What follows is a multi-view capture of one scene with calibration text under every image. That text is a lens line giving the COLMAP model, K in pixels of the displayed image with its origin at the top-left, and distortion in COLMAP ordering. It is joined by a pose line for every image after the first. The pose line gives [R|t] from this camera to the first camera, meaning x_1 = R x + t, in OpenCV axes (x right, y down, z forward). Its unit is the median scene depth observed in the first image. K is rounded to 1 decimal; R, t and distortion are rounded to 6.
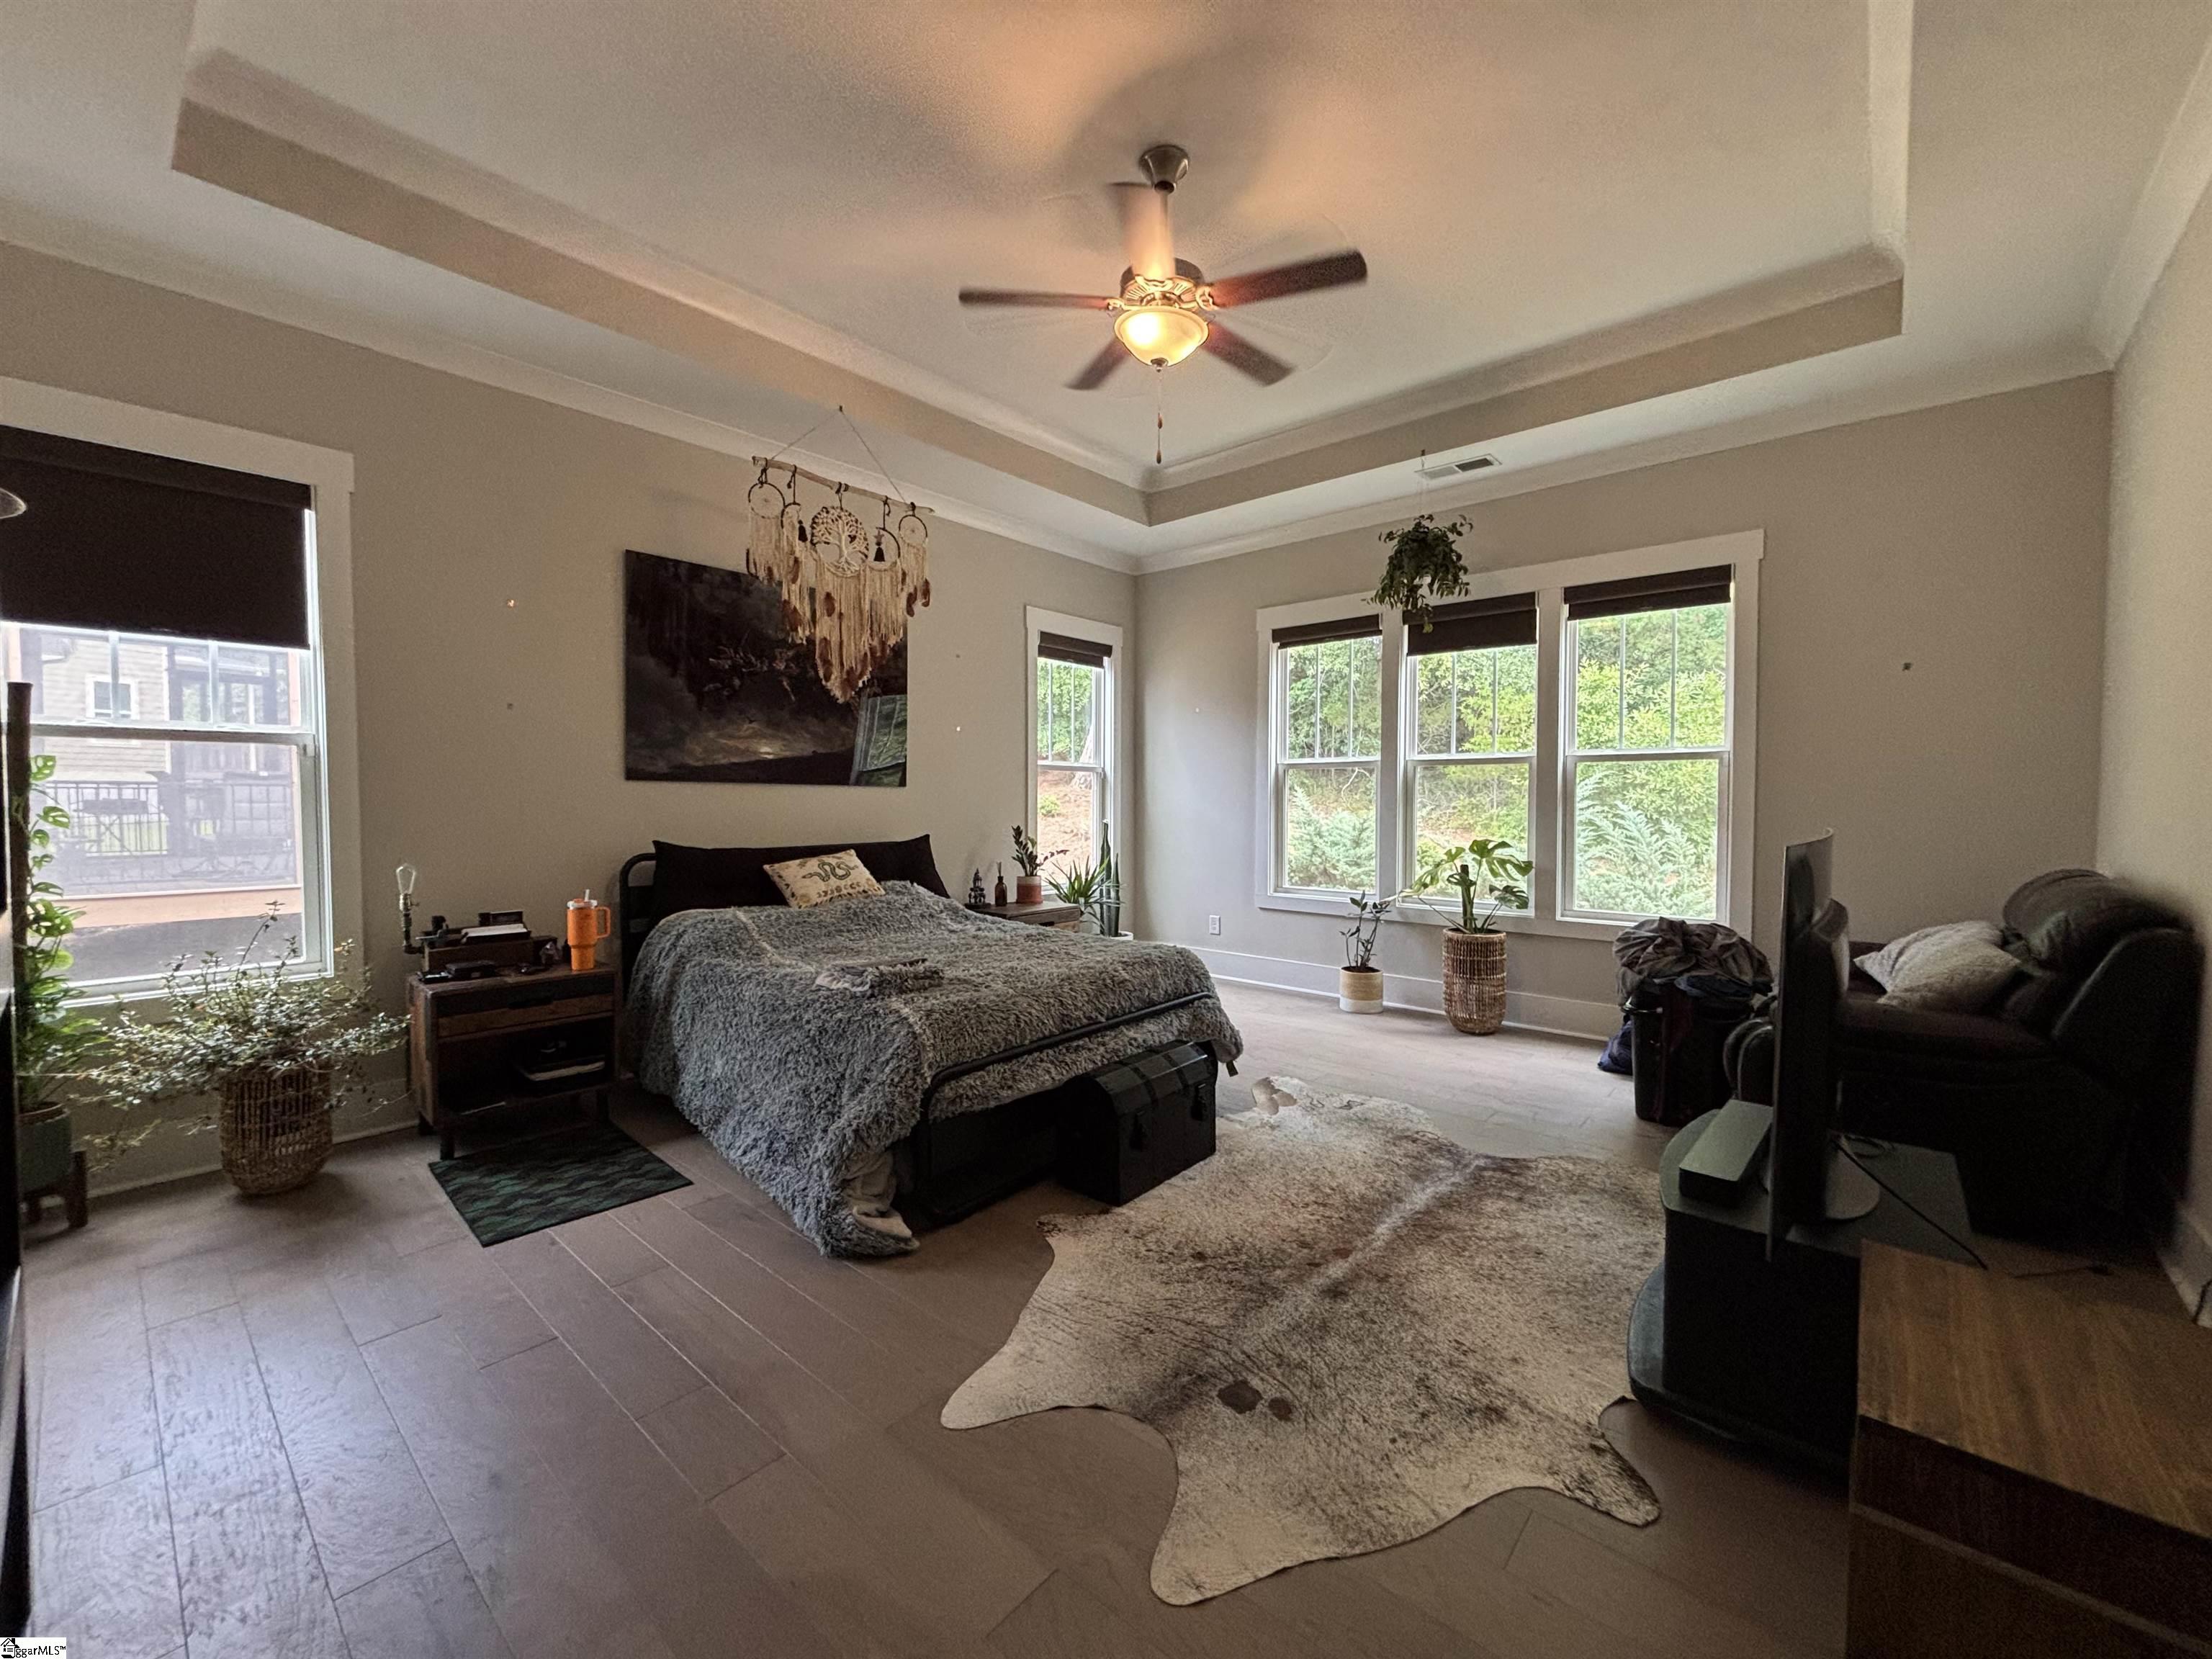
lens RADIAL K [[892.4, 0, 1092.1], [0, 892.4, 835.5], [0, 0, 1]] dist [0.003484, -0.000769]
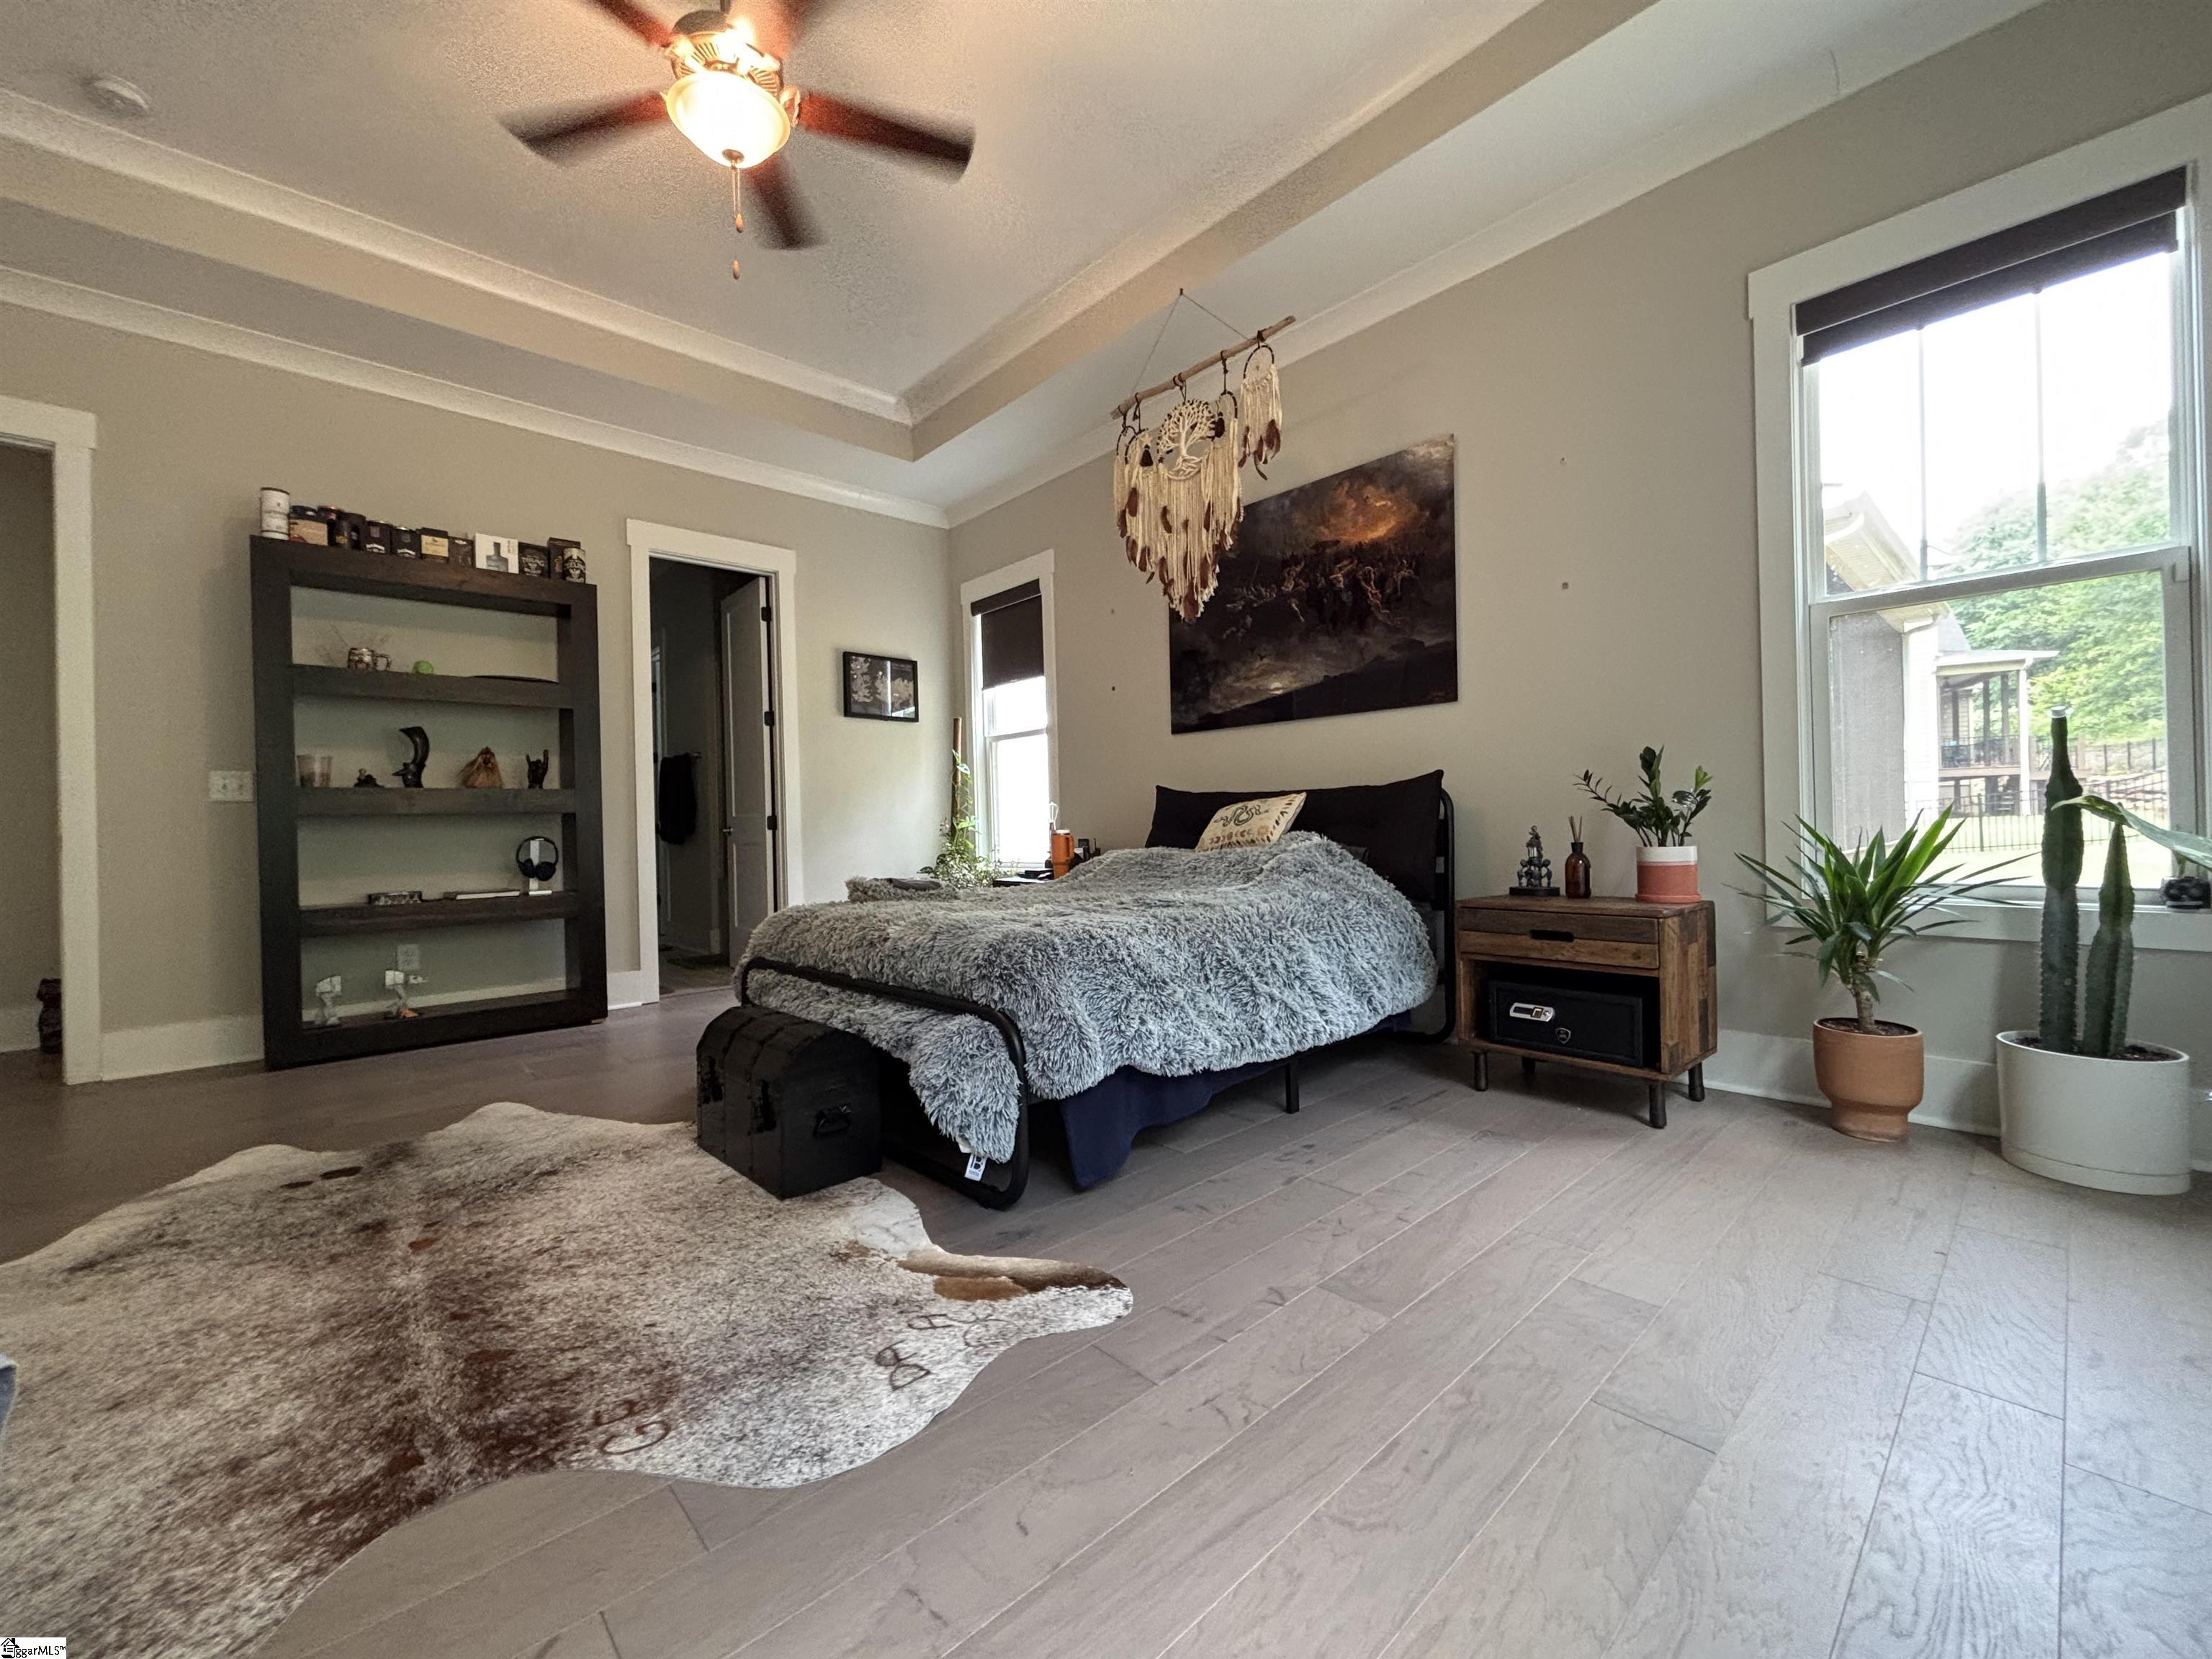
lens RADIAL K [[892.4, 0, 1089.4], [0, 892.4, 822.6], [0, 0, 1]] dist [0.003484, -0.000769]
pose [[-0.104743, -0.005780, -0.994482, 0.794583], [-0.029019, 0.999575, -0.002753, 0.073336], [0.994076, 0.028570, -0.104866, 1.321521]]
